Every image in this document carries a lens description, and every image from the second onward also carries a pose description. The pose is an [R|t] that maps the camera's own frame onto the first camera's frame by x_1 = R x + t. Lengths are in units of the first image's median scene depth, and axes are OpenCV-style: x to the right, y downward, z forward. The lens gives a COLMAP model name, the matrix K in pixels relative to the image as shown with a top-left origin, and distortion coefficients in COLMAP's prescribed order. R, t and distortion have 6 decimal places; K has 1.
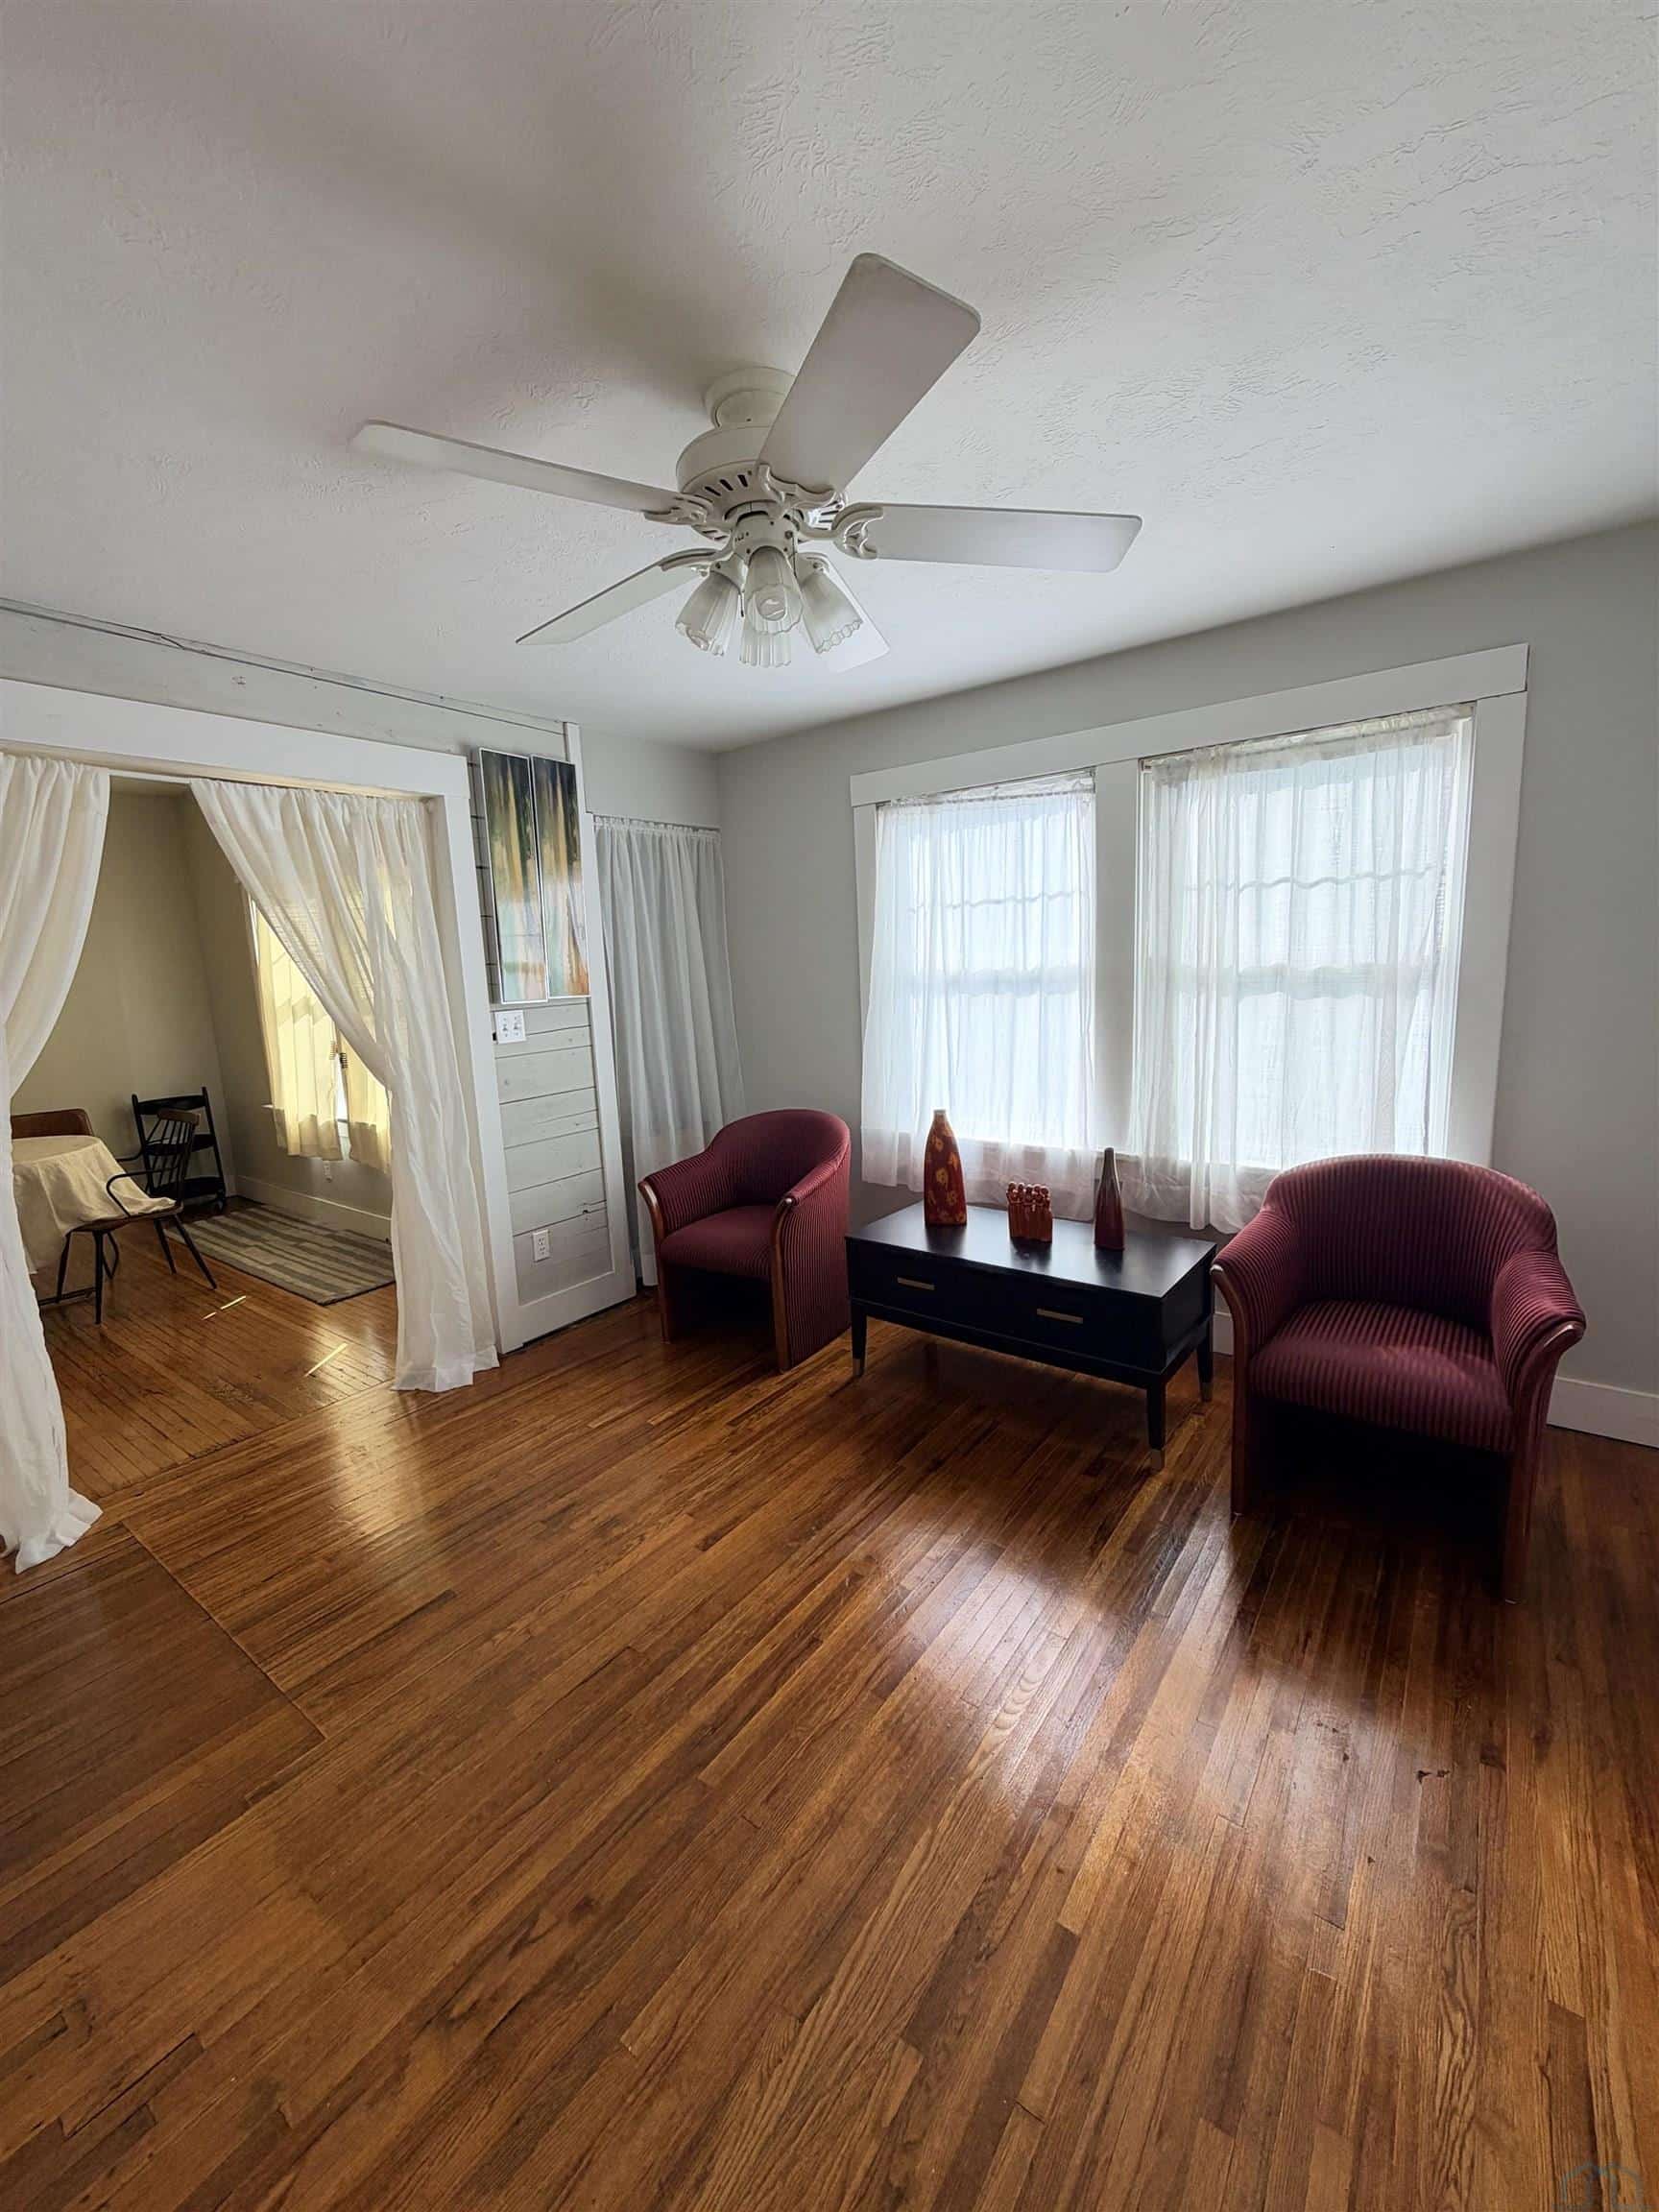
lens RADIAL K [[874.4, 0, 828.2], [0, 874.4, 1103.5], [0, 0, 1]] dist [0.004647, 0.000257]
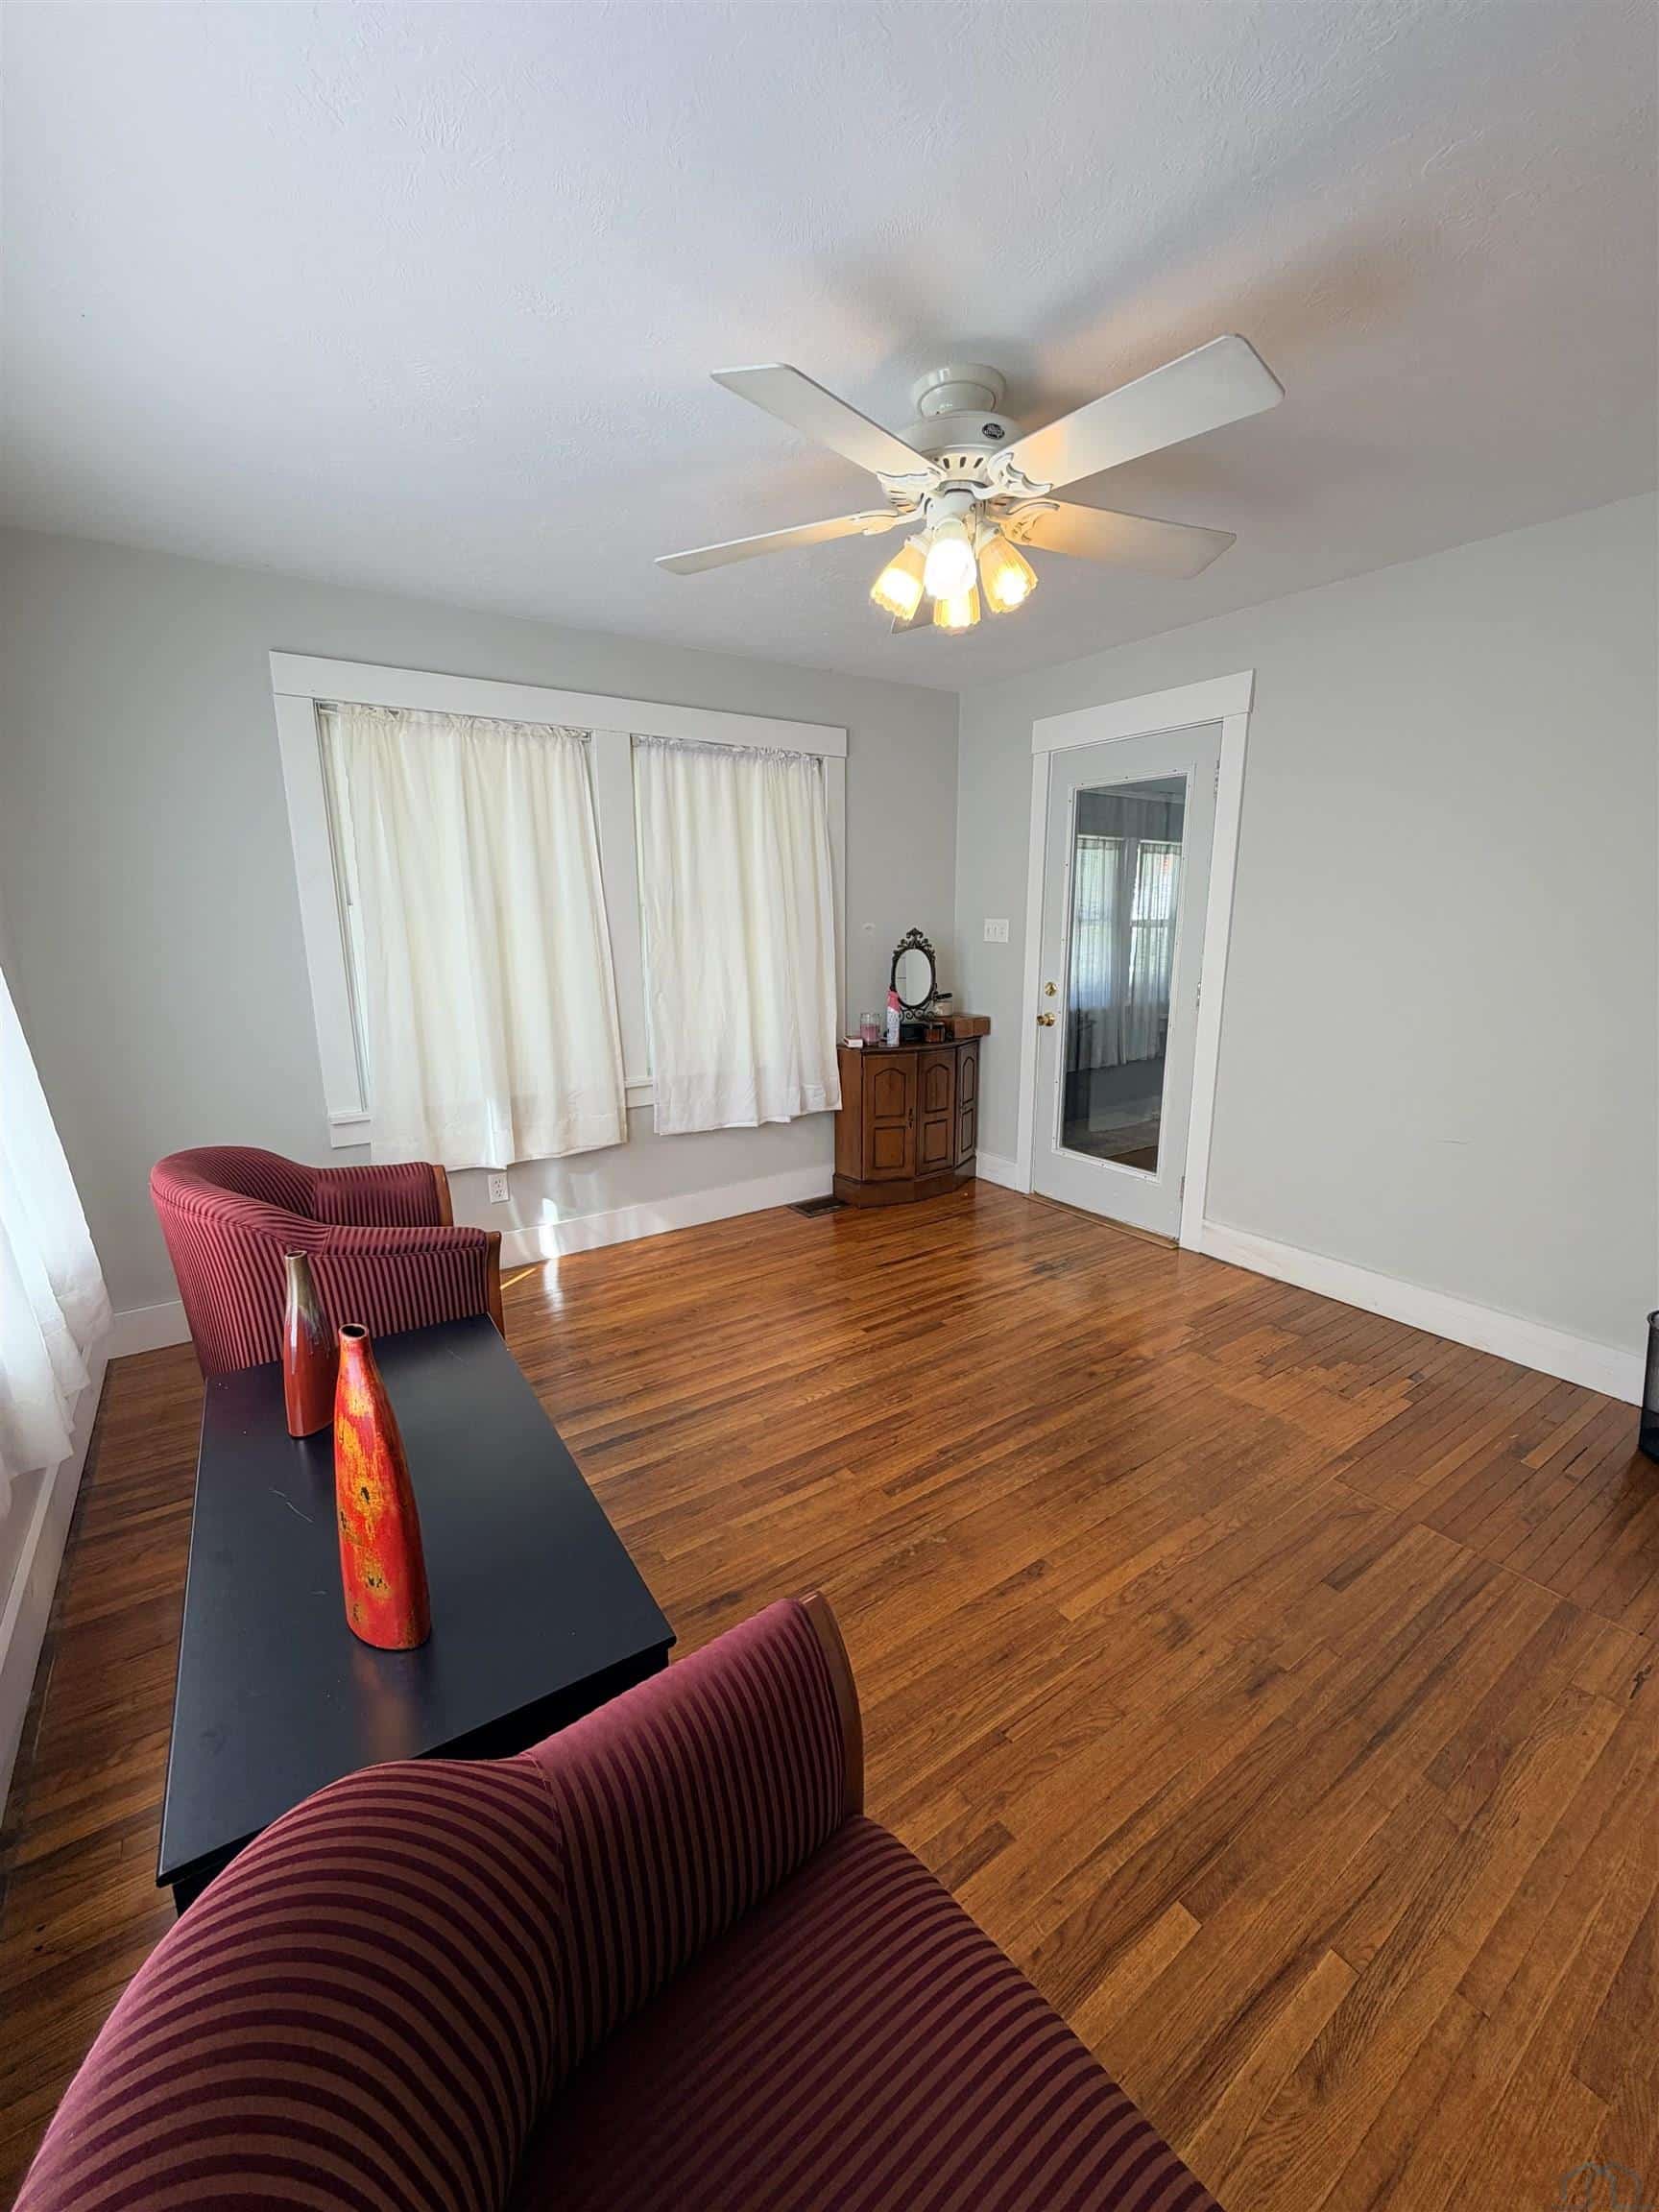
lens RADIAL K [[874.4, 0, 831.3], [0, 874.4, 1101.4], [0, 0, 1]] dist [0.004647, 0.000257]
pose [[-0.946265, -0.013544, 0.323107, -0.262226], [0.105882, 0.931077, 0.349119, -0.292860], [-0.305566, 0.364570, -0.879612, 1.984132]]
